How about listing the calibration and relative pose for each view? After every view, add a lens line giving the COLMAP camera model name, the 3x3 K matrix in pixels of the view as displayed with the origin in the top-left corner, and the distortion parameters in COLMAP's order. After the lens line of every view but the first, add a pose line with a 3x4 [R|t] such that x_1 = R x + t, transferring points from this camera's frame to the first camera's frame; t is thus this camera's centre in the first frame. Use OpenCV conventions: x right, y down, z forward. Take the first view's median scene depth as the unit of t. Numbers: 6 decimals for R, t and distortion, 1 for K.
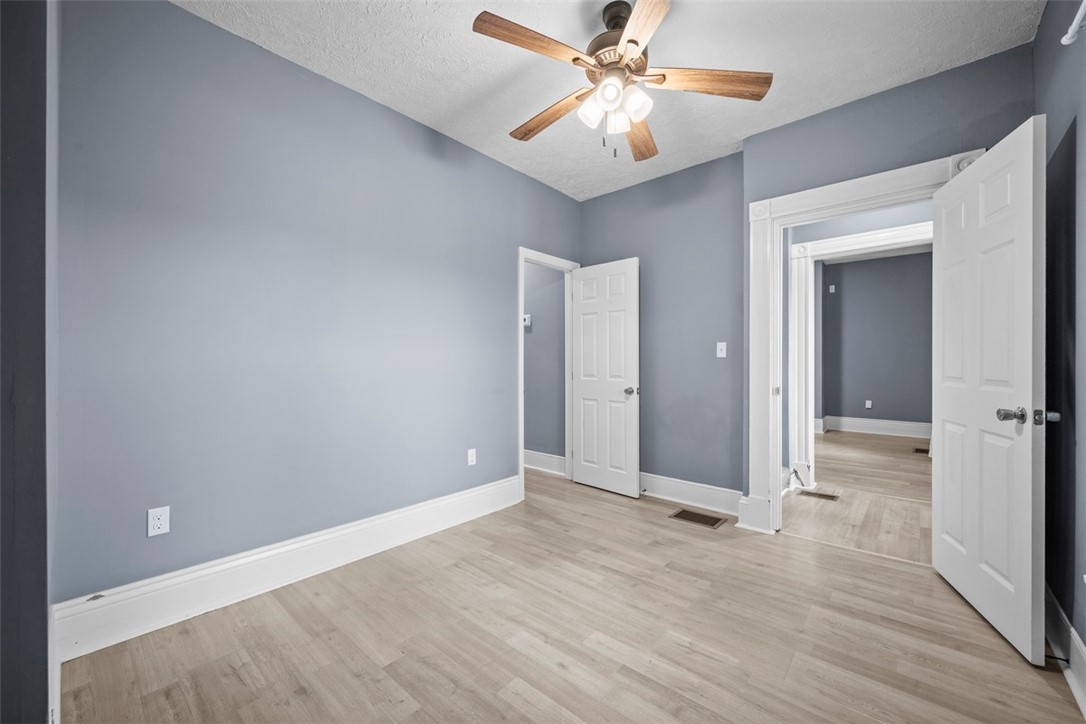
lens RADIAL K [[422.8, 0, 543.0], [0, 422.8, 362.0], [0, 0, 1]] dist [0.000265, -0.000004]
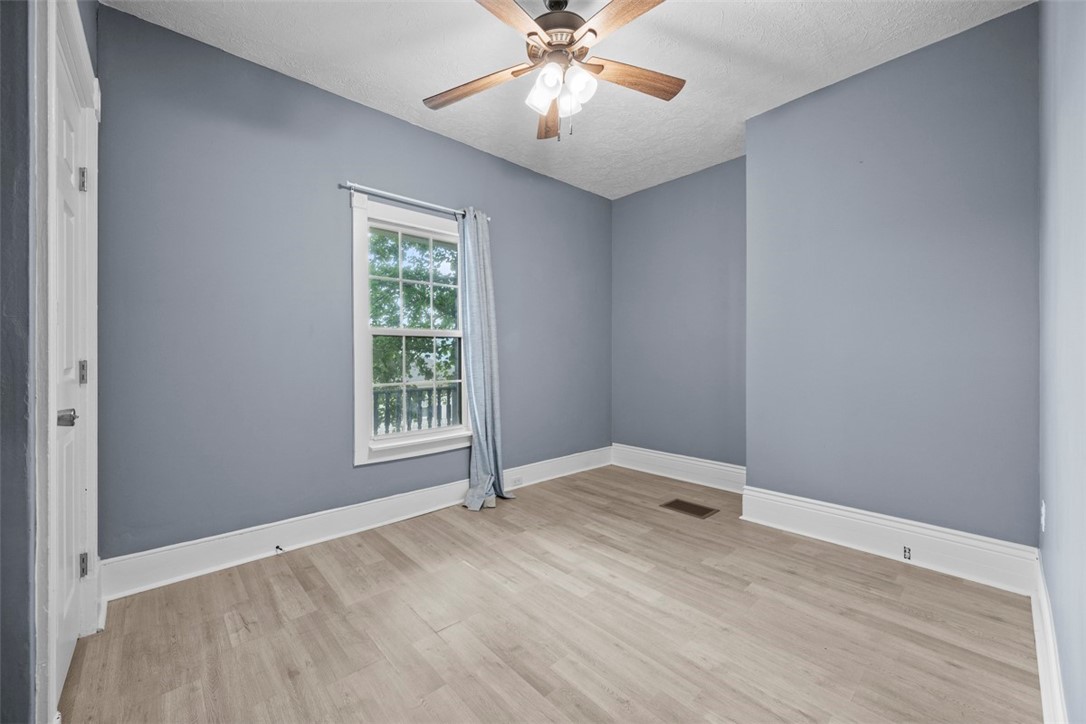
lens RADIAL K [[422.8, 0, 543.0], [0, 422.8, 362.0], [0, 0, 1]] dist [0.000265, -0.000004]
pose [[-0.993687, 0.000783, 0.112181, 0.103109], [0.002545, 0.999876, 0.015564, 0.014650], [-0.112155, 0.015751, -0.993566, 2.094839]]
